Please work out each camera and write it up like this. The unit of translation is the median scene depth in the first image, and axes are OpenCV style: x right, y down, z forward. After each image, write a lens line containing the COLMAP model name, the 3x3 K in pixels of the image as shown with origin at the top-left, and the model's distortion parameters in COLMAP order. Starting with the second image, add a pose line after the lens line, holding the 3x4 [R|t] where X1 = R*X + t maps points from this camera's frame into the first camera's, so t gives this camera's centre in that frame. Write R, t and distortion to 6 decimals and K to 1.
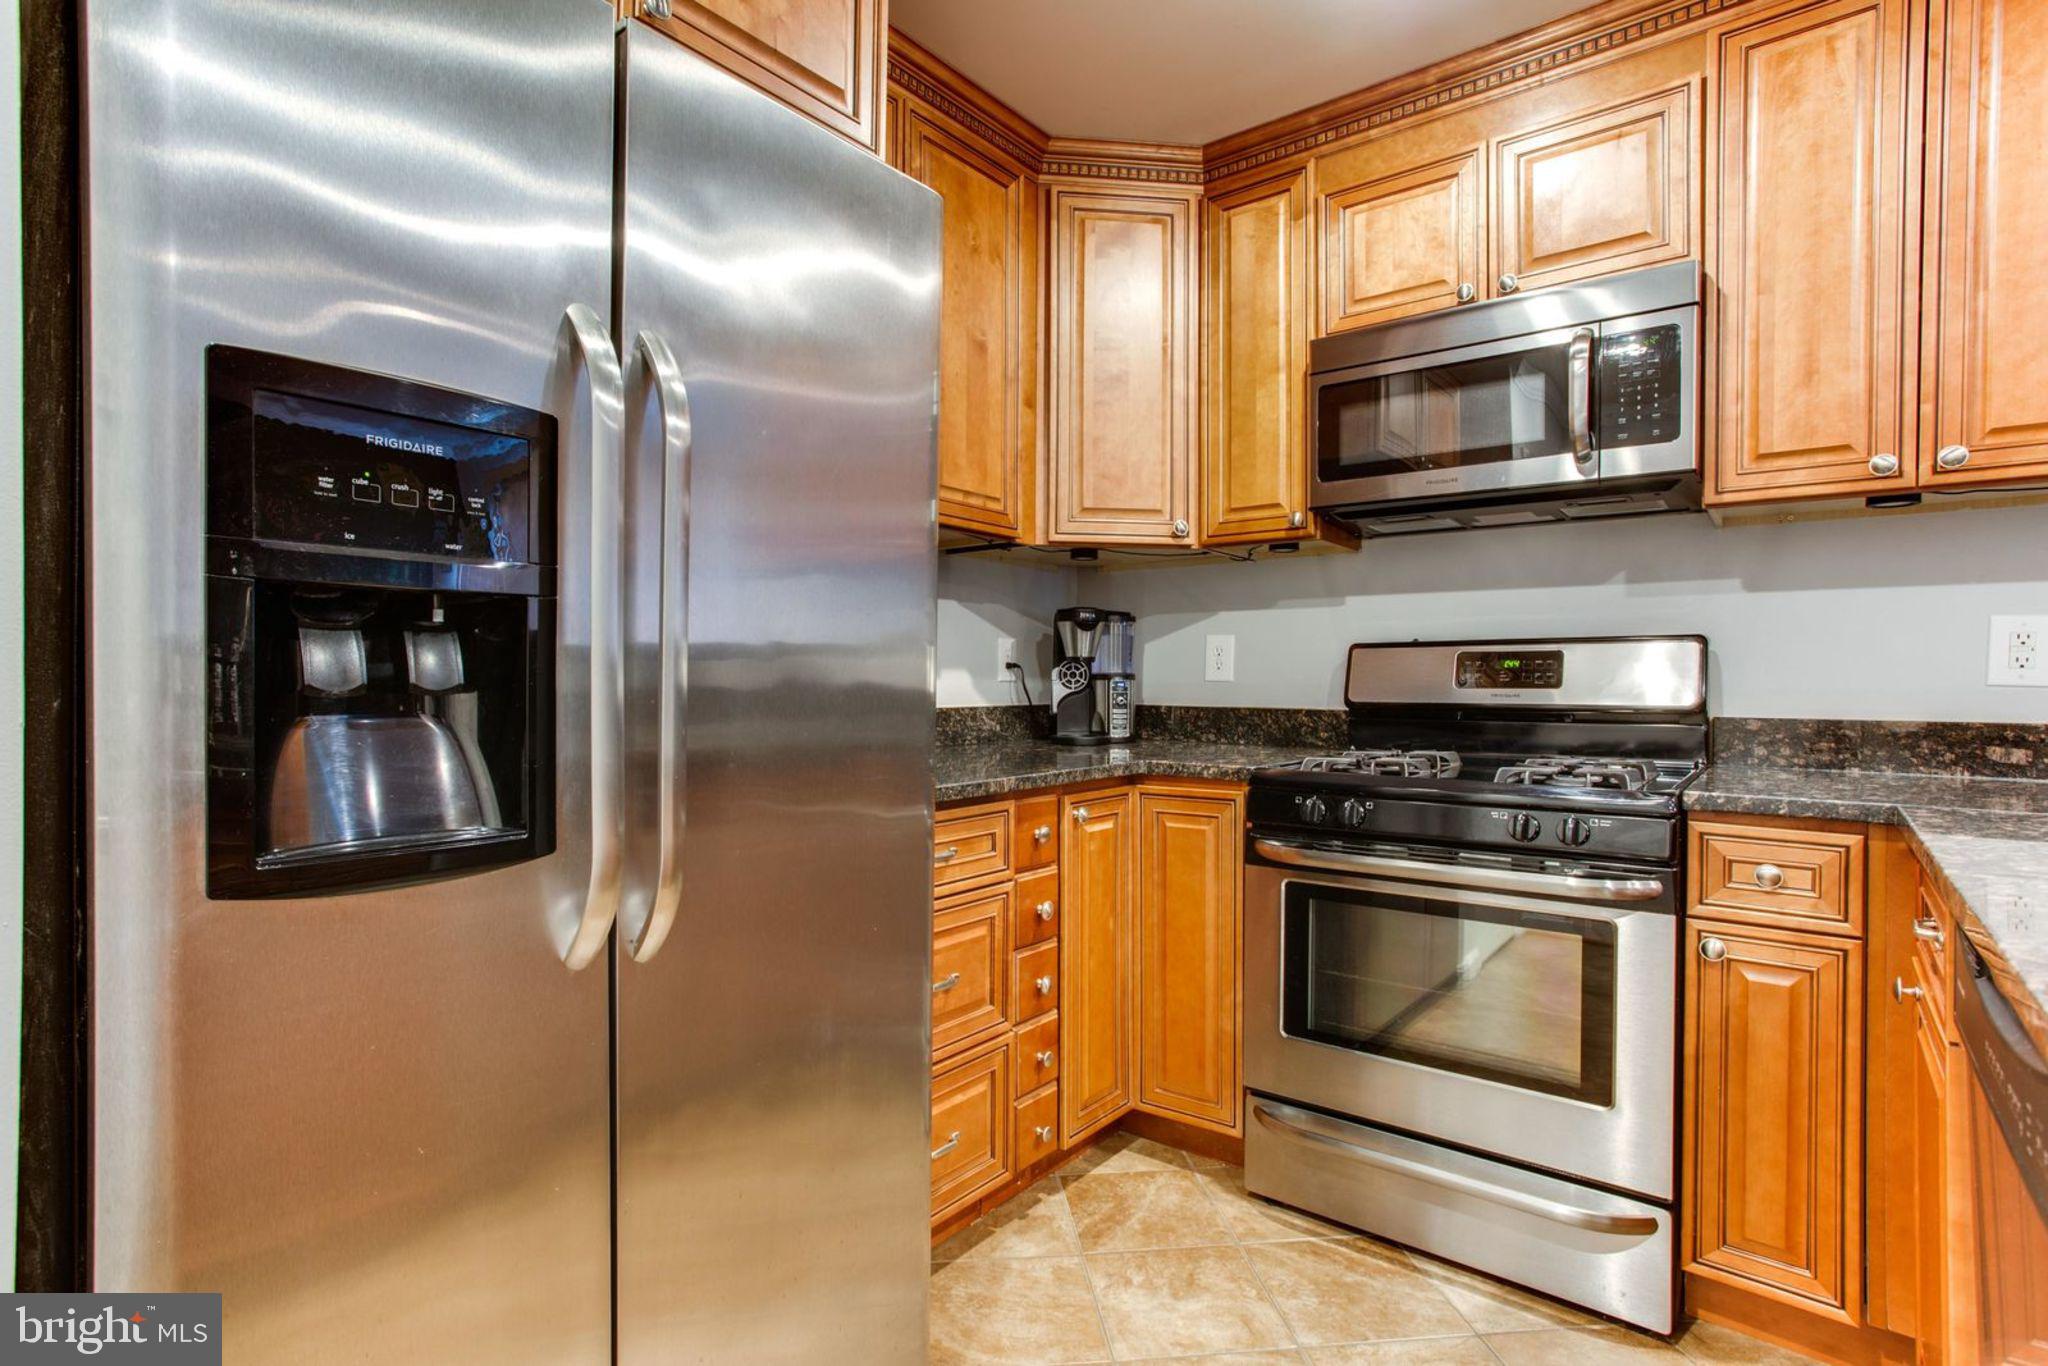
lens RADIAL K [[1021.0, 0, 1017.3], [0, 1021.0, 690.2], [0, 0, 1]] dist [-0.024662, 0.031828]
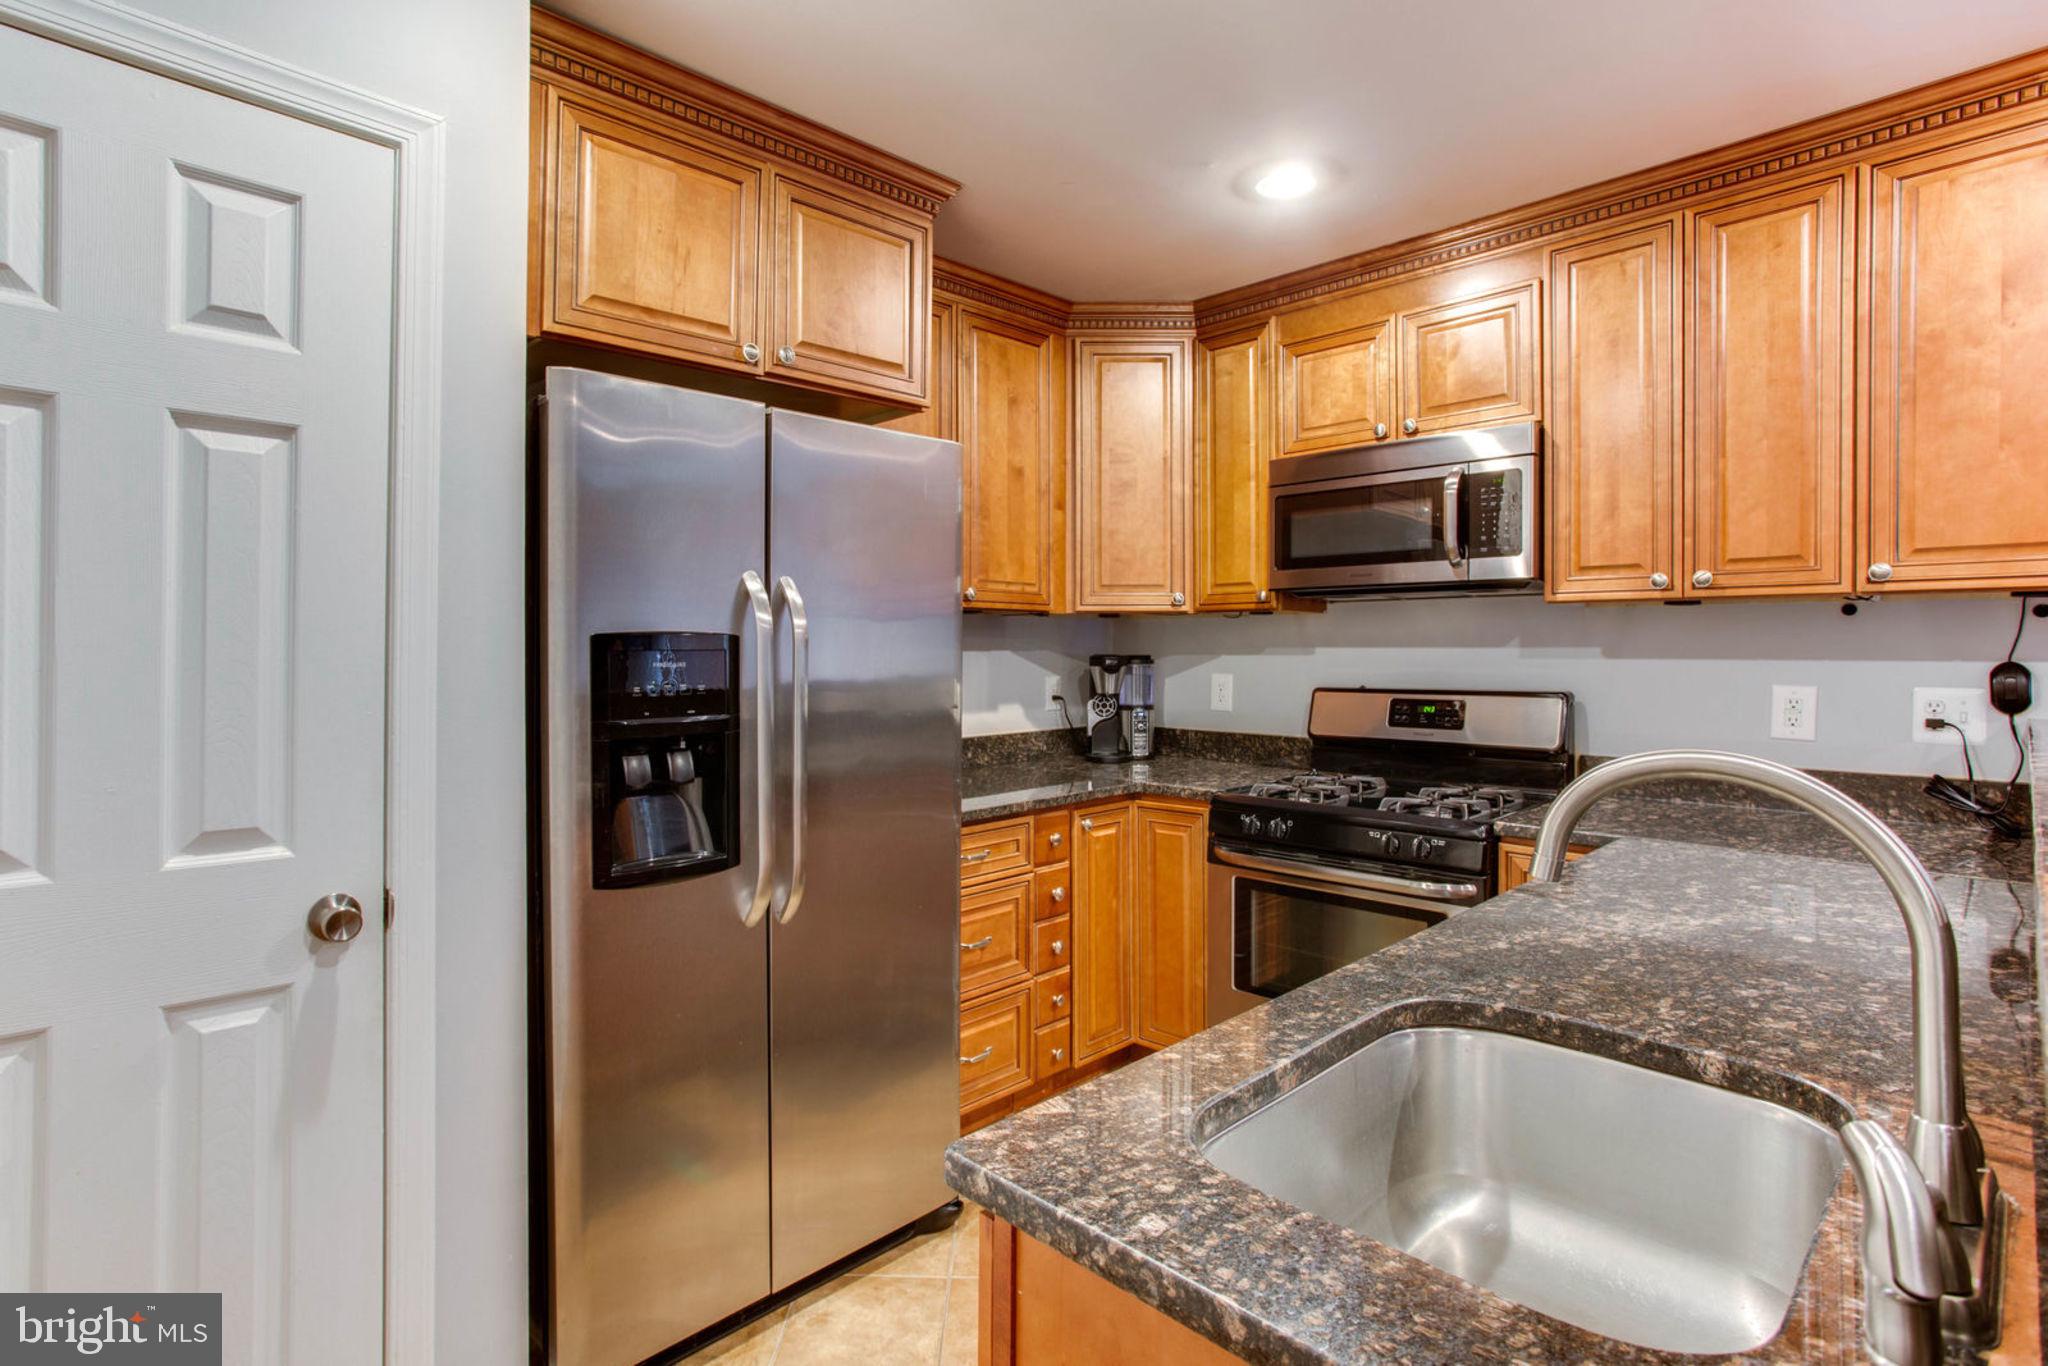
lens RADIAL K [[1012.8, 0, 999.7], [0, 1012.8, 659.3], [0, 0, 1]] dist [-0.001793, 0.000367]
pose [[0.991247, -0.007221, -0.131825, 0.116330], [0.007093, 0.999974, -0.001436, -0.090779], [0.131832, 0.000488, 0.991272, -0.337017]]
